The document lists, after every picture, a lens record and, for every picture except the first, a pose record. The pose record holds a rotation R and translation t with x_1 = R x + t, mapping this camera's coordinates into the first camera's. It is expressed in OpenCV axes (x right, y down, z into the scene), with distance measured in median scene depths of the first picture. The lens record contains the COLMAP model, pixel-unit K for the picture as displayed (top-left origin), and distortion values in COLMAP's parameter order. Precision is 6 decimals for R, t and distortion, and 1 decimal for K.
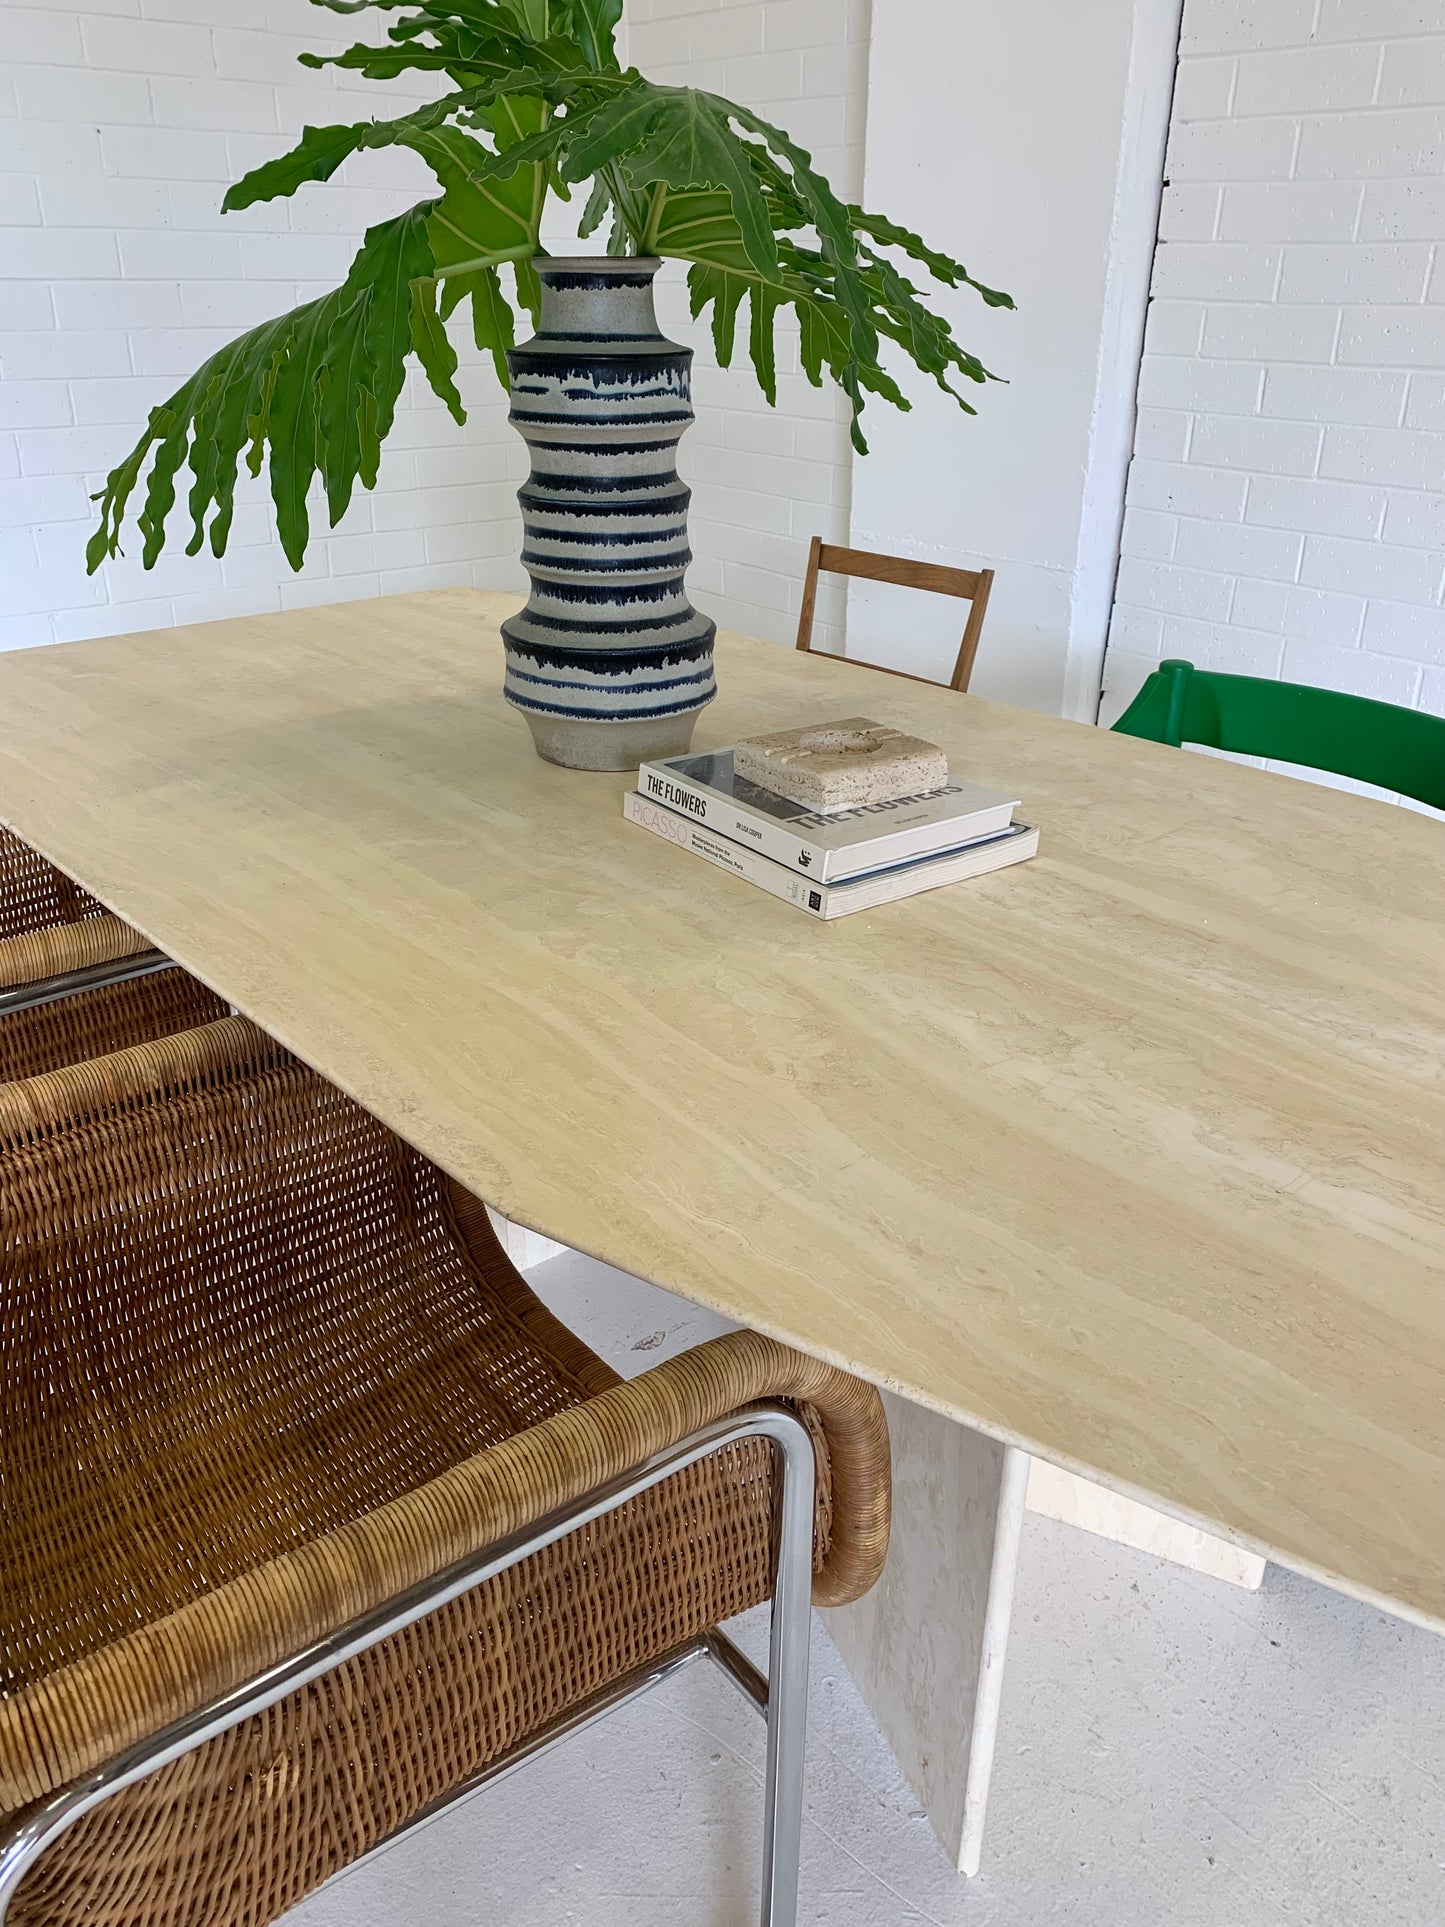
lens RADIAL K [[1471.1, 0, 745.2], [0, 1471.1, 964.4], [0, 0, 1]] dist [0.053353, -0.063783]
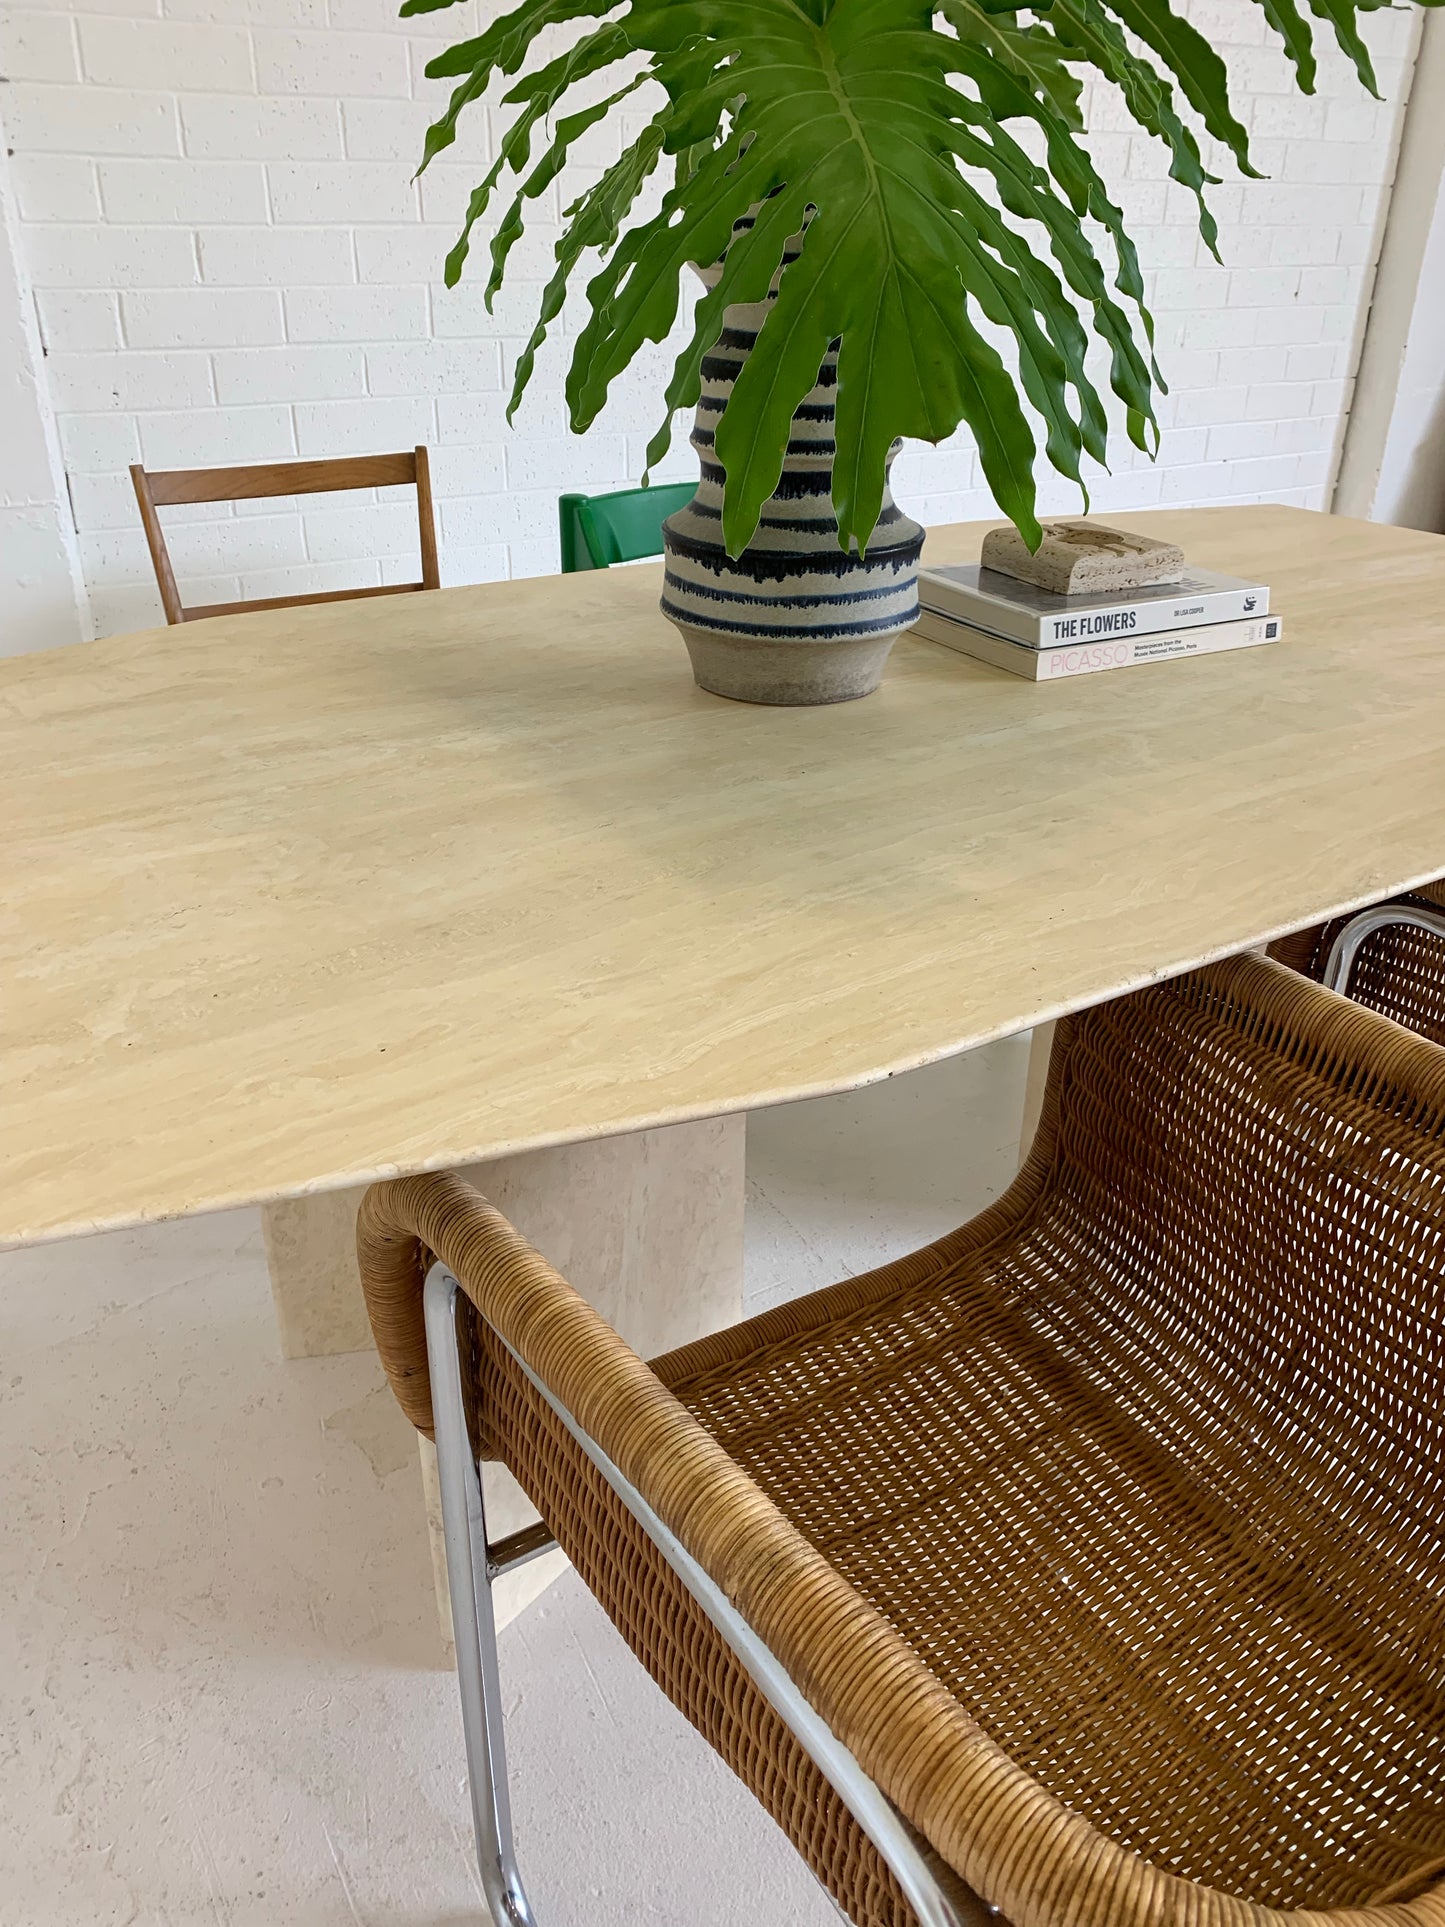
lens RADIAL K [[1466.6, 0, 720.2], [0, 1466.6, 950.0], [0, 0, 1]] dist [0.091313, -0.177135]
pose [[0.140774, -0.452764, 0.880447, -1.040279], [0.414313, 0.834629, 0.362958, -0.391030], [-0.899182, 0.313686, 0.305080, 0.967657]]
